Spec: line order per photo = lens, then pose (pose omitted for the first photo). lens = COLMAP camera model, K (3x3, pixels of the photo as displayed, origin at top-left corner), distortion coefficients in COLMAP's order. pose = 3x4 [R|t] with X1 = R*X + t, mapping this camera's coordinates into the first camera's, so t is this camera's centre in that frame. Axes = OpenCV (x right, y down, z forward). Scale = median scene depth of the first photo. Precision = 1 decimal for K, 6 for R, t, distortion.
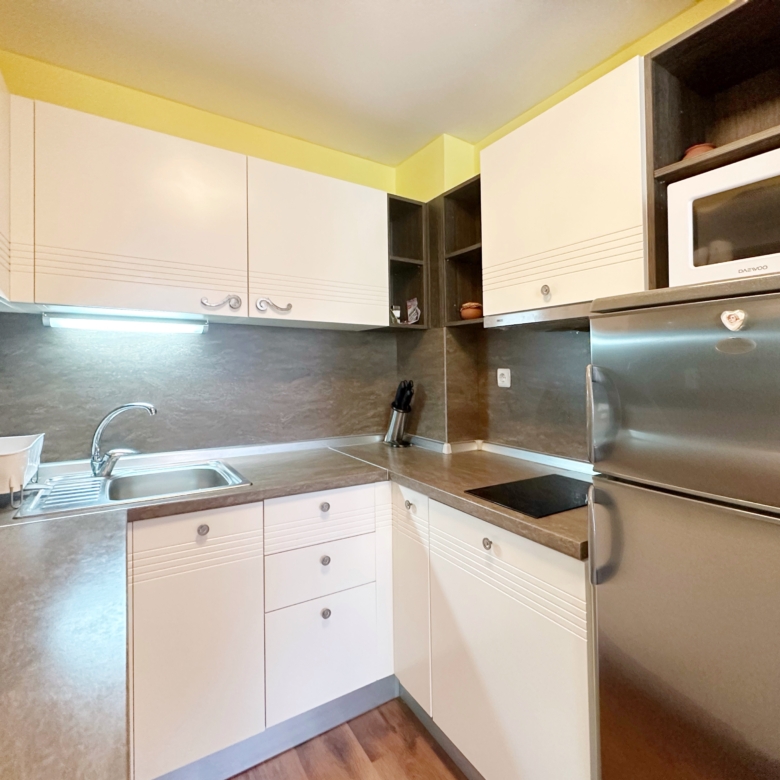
lens RADIAL K [[430.5, 0, 390.3], [0, 430.5, 371.4], [0, 0, 1]] dist [-0.002492, 0.000567]
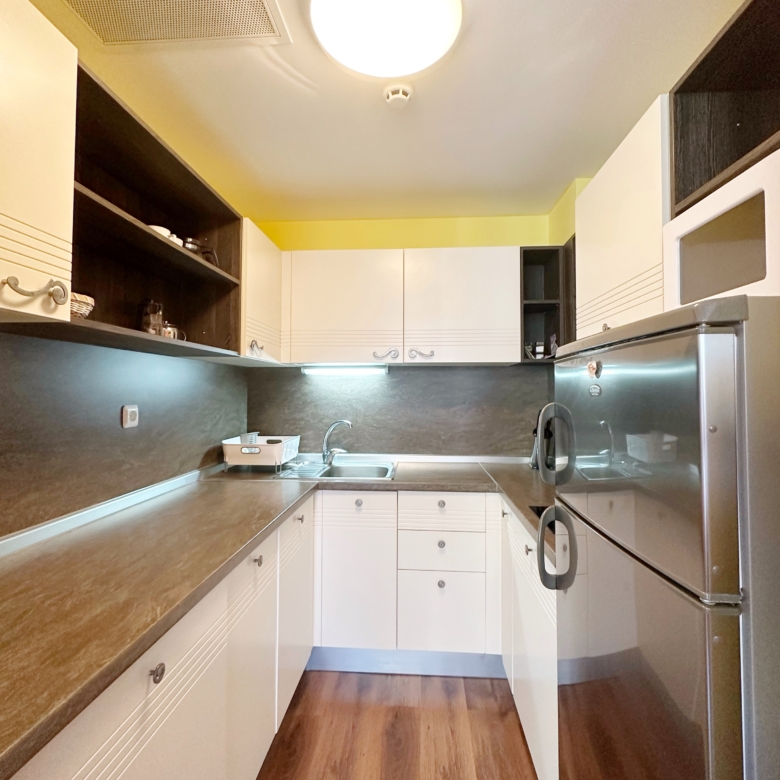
lens RADIAL K [[403.4, 0, 390.0], [0, 403.4, 390.0], [0, 0, 1]] dist [0.000285, 0.000051]
pose [[0.801244, -0.006336, -0.598304, 0.421056], [0.000340, 0.999949, -0.010134, -0.022533], [0.598338, 0.007916, 0.801205, -0.089534]]
